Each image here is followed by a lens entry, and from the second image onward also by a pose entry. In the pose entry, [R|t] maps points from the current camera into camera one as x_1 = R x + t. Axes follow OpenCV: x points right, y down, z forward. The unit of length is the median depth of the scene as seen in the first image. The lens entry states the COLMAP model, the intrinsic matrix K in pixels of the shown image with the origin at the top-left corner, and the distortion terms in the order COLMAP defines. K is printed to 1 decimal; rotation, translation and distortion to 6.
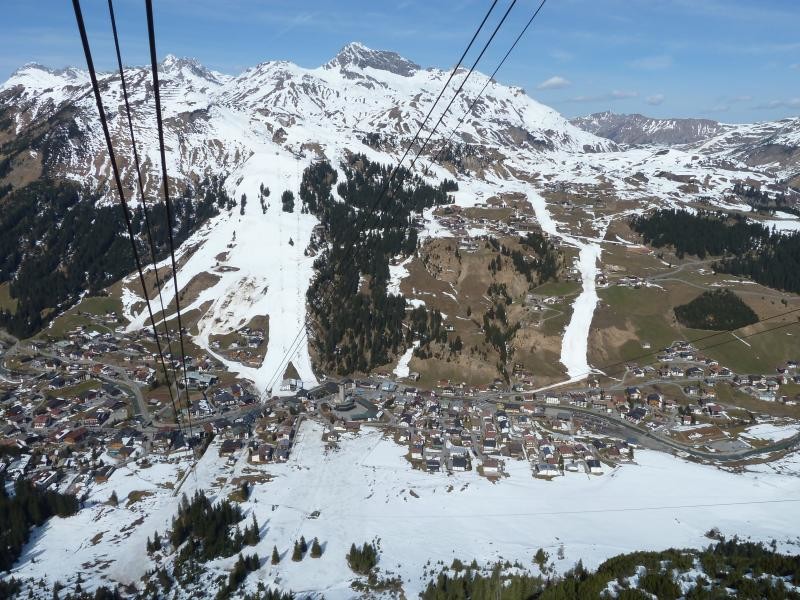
lens RADIAL K [[596.8, 0, 400.8], [0, 596.8, 299.8], [0, 0, 1]] dist [-0.033221, 0.009242]
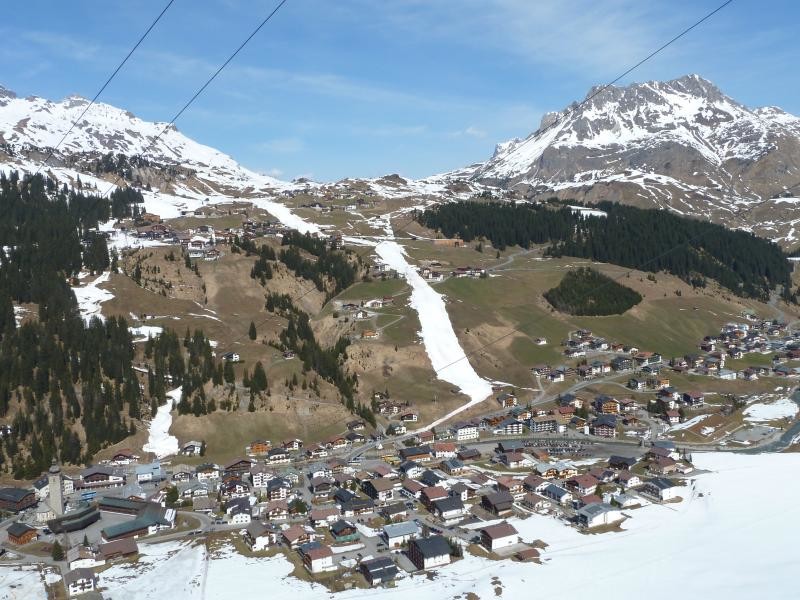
lens RADIAL K [[762.1, 0, 401.6], [0, 762.1, 295.2], [0, 0, 1]] dist [-0.024016, 0.000000]
pose [[0.864896, -0.082119, 0.495189, -0.108090], [0.173673, 0.974552, -0.141723, 0.106636], [-0.470949, 0.208576, 0.857148, 0.317716]]
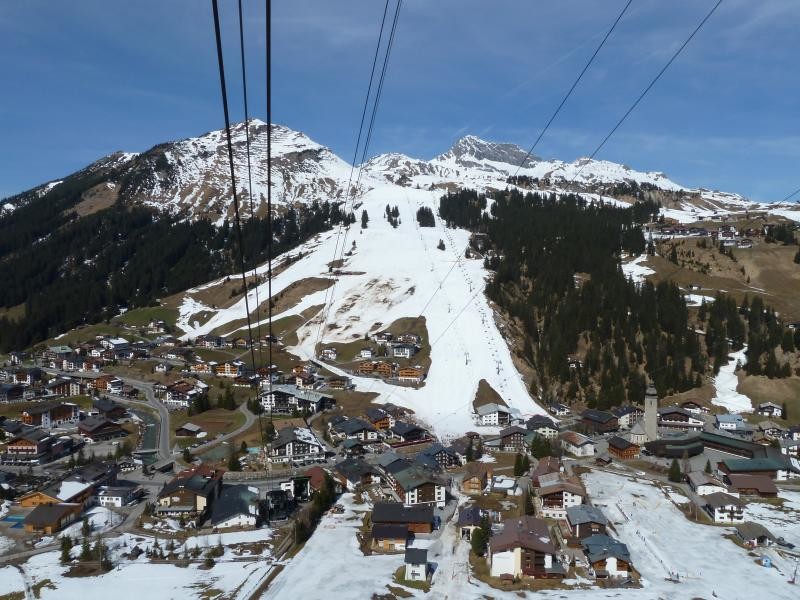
lens RADIAL K [[596.8, 0, 402.9], [0, 596.8, 307.0], [0, 0, 1]] dist [-0.033221, 0.009242]
pose [[0.989381, -0.008884, -0.145070, -0.156333], [-0.024152, 0.974203, -0.224378, 0.136212], [0.143321, 0.225499, 0.963644, 0.453830]]
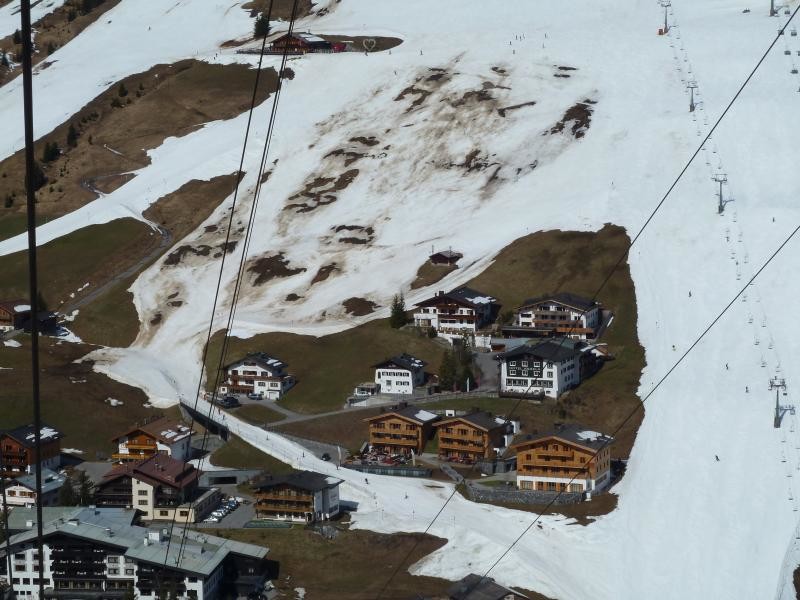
lens RADIAL K [[2483.4, 0, 399.5], [0, 2483.4, 300.0], [0, 0, 1]] dist [0.020083, 0.000000]
pose [[0.976581, -0.001901, -0.215143, -0.142449], [-0.031553, 0.987884, -0.151954, 0.128915], [0.212825, 0.155184, 0.964688, 0.414369]]
